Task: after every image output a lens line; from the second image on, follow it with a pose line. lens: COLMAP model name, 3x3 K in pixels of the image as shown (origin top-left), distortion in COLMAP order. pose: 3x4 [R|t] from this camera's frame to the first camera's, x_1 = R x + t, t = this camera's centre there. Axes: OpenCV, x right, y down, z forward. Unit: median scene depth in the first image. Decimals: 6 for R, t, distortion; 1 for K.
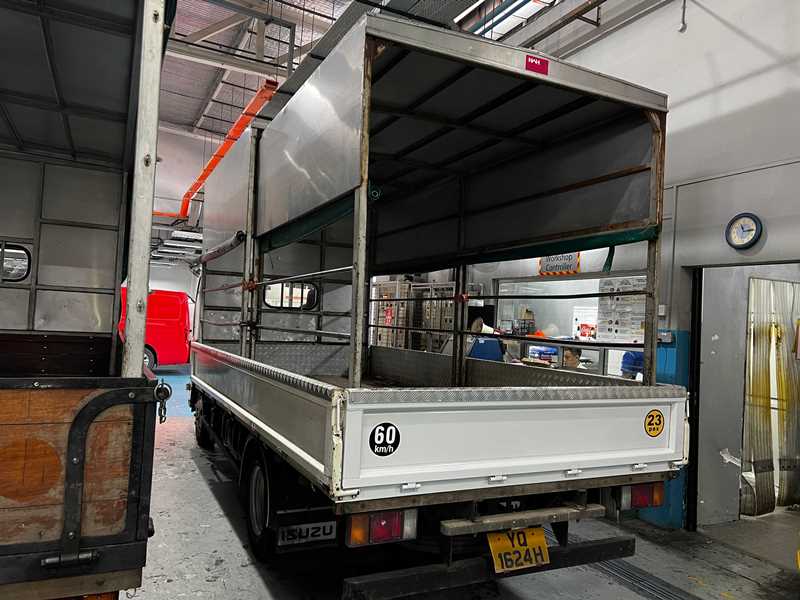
lens RADIAL K [[606.4, 0, 403.7], [0, 606.4, 304.1], [0, 0, 1]] dist [0.051623, -0.066379]
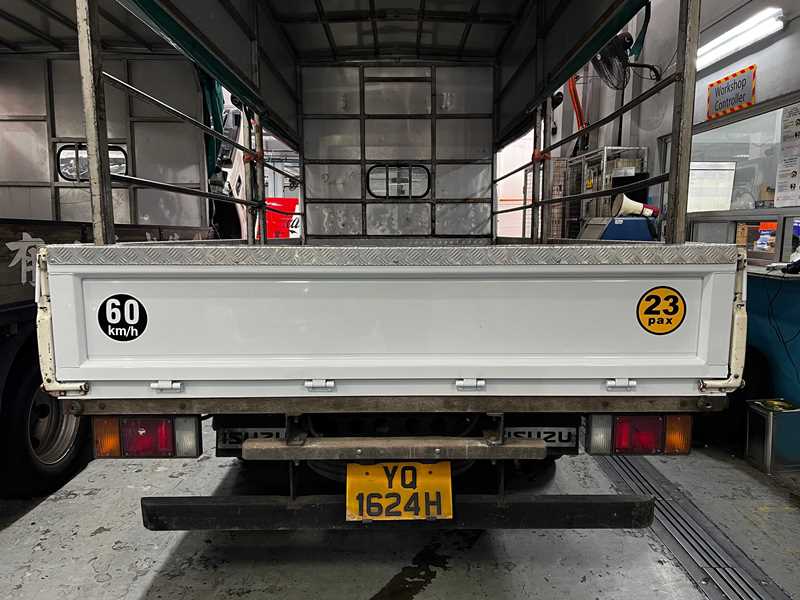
lens RADIAL K [[606.4, 0, 405.6], [0, 606.4, 305.9], [0, 0, 1]] dist [0.051623, -0.066379]
pose [[0.897255, 0.007083, -0.441456, 0.481565], [0.054910, 0.990318, 0.127493, 0.115450], [0.438085, -0.138634, 0.888179, 0.437302]]
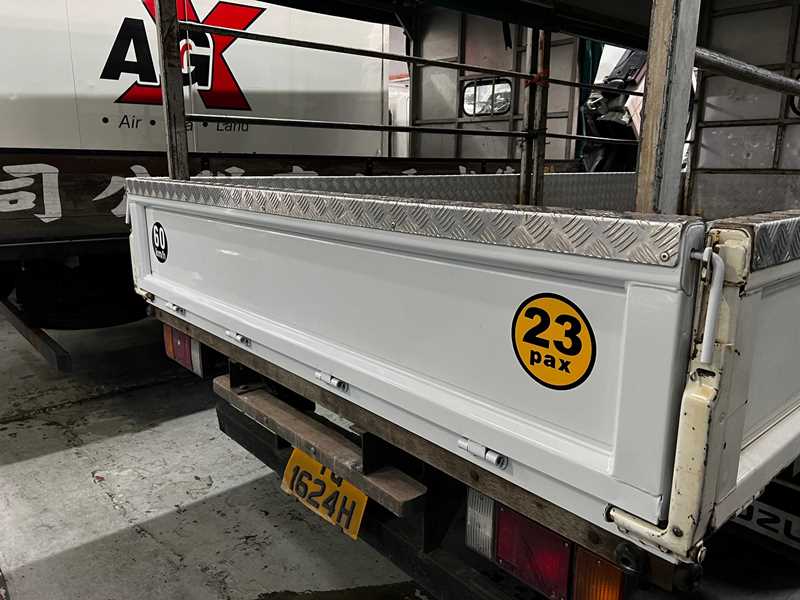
lens RADIAL K [[606.4, 0, 399.3], [0, 606.4, 299.1], [0, 0, 1]] dist [0.051623, -0.066379]
pose [[0.245095, 0.172248, -0.954075, 0.706520], [0.034874, 0.981887, 0.186228, 0.131086], [0.968872, -0.078916, 0.234649, 0.937027]]
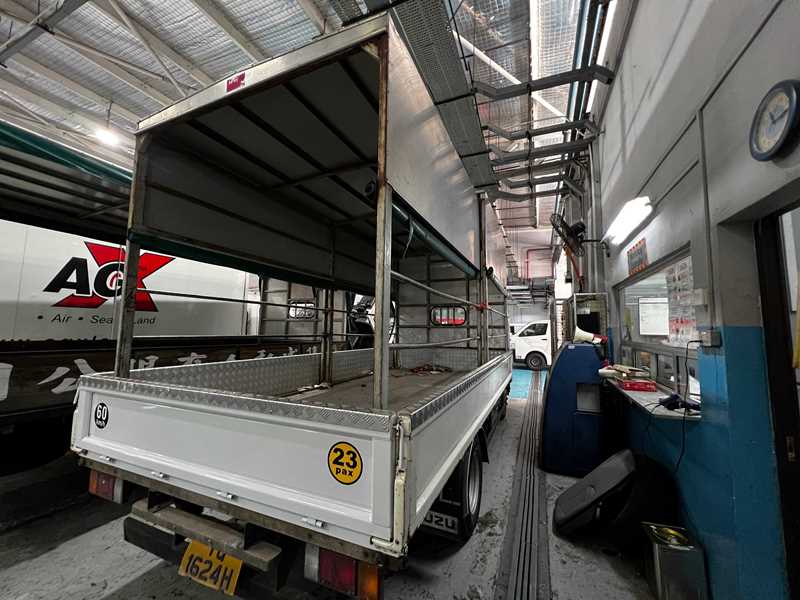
lens RADIAL K [[320.4, 0, 400.4], [0, 320.4, 298.2], [0, 0, 1]] dist [-0.000395, 0.000179]
pose [[0.638885, -0.114368, -0.760754, 0.794778], [0.040074, 0.992493, -0.115552, 0.063153], [0.768258, 0.043338, 0.638672, 0.878541]]
